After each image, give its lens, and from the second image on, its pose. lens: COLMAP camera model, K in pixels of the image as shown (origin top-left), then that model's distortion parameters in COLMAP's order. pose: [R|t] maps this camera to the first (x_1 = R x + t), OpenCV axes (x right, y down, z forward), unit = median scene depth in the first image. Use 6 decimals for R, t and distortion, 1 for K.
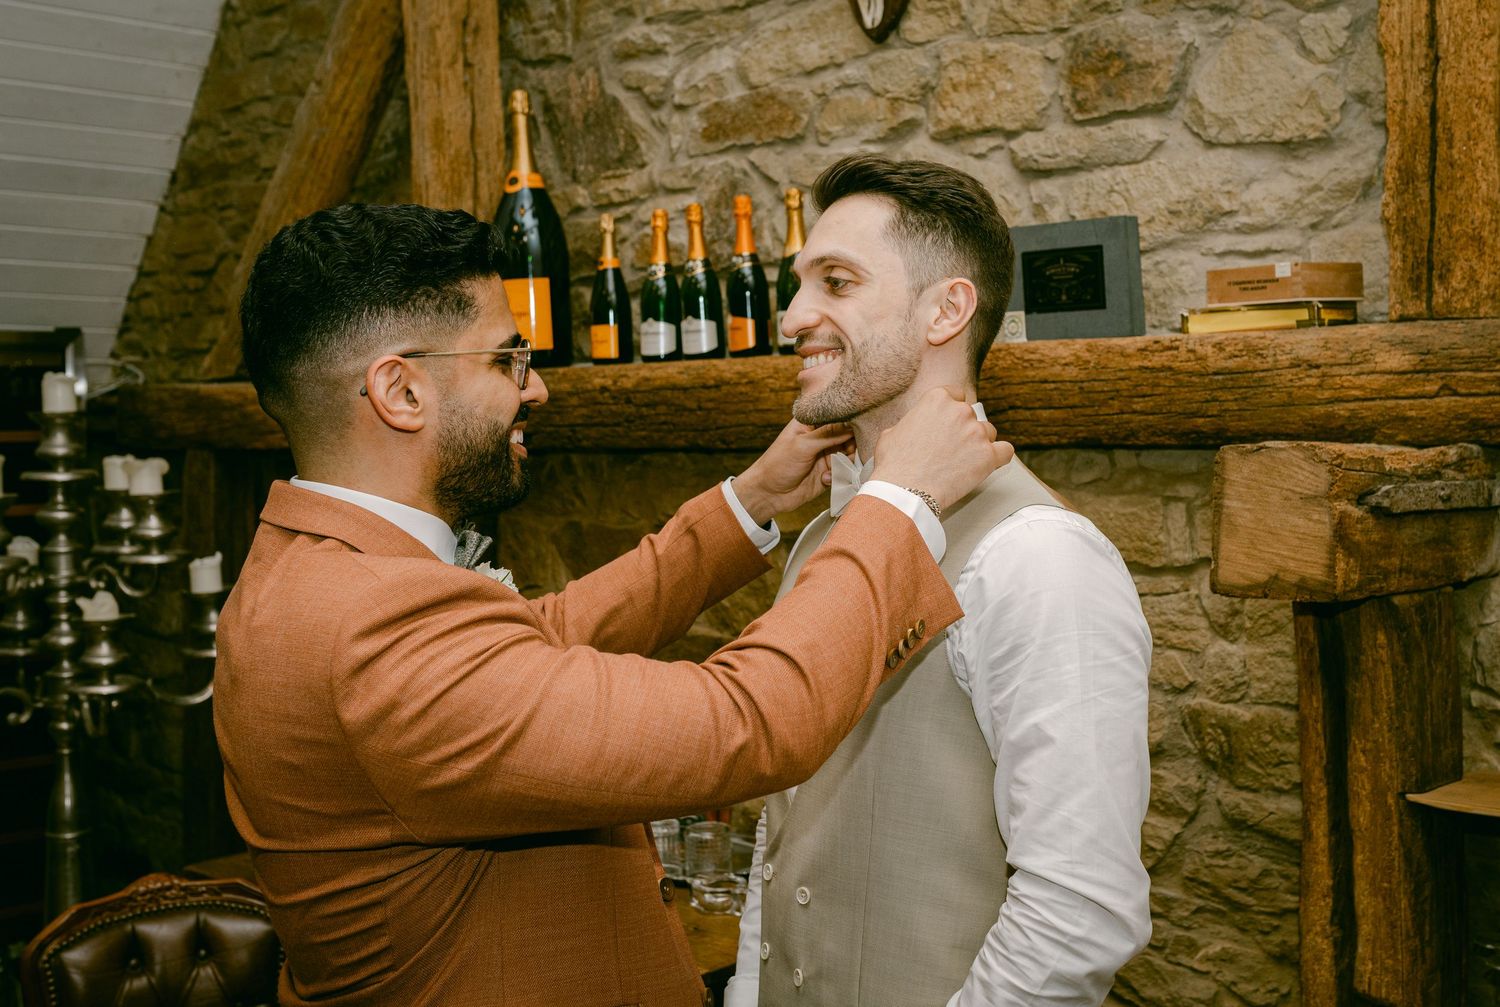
lens RADIAL K [[1730.2, 0, 888.8], [0, 1730.2, 443.7], [0, 0, 1]] dist [-0.055622, 0.011107]
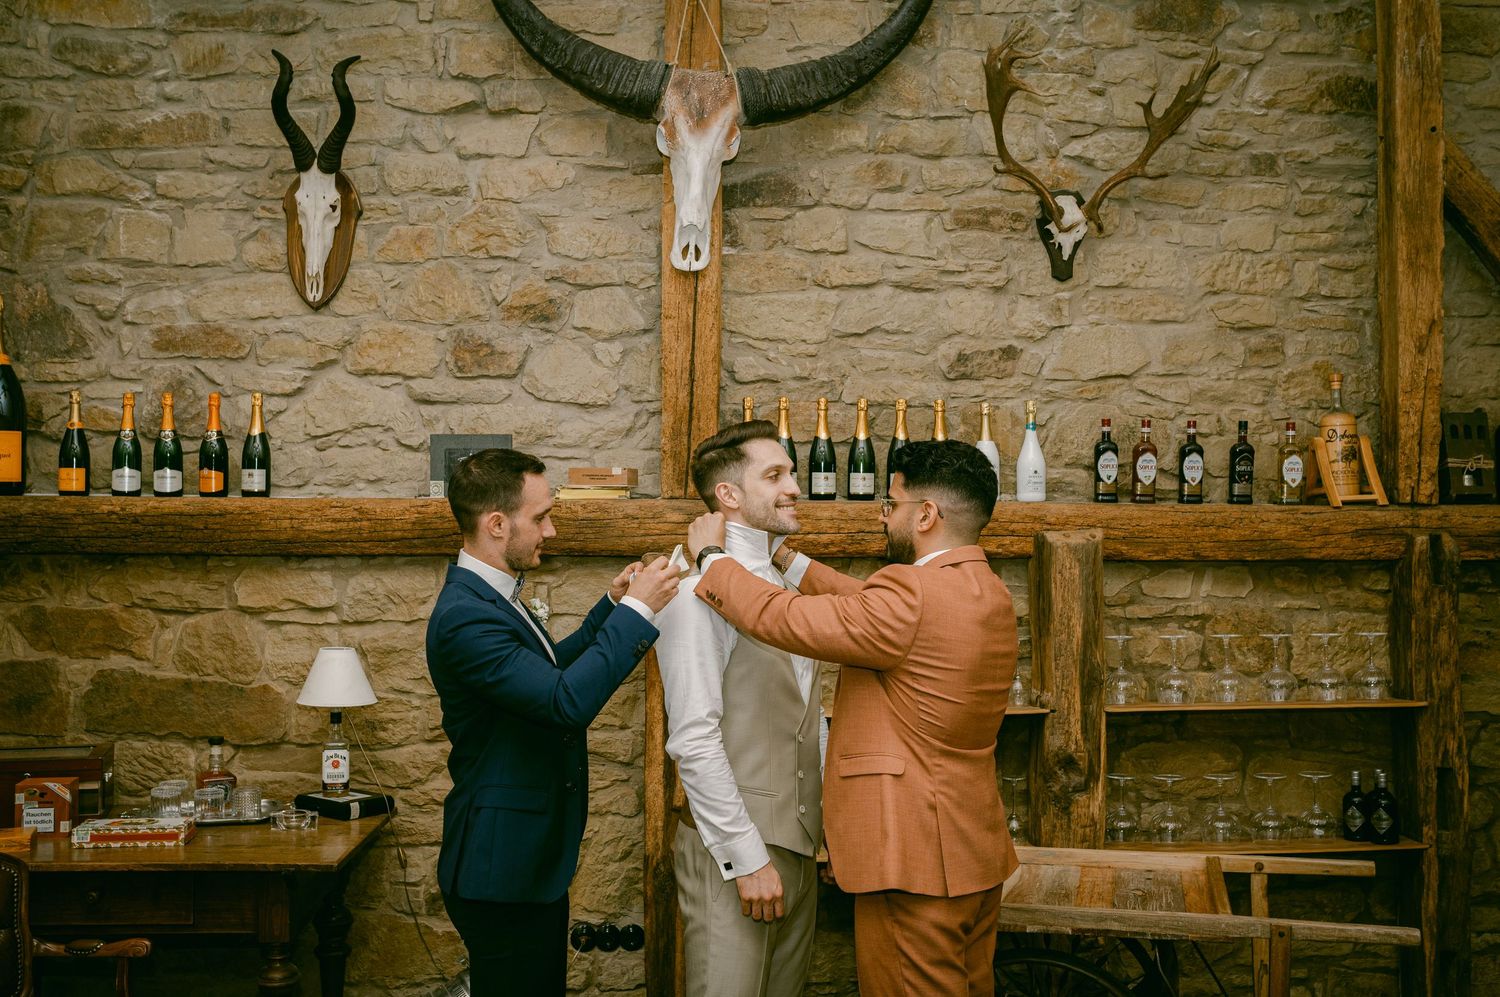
lens RADIAL K [[1466.2, 0, 750.0], [0, 1466.2, 498.5], [0, 0, 1]] dist [-0.082112, 0.113266]
pose [[0.721429, 0.045333, 0.691003, -0.750227], [-0.007738, 0.998320, -0.057416, 0.027366], [-0.692445, 0.036074, 0.720568, -0.325487]]
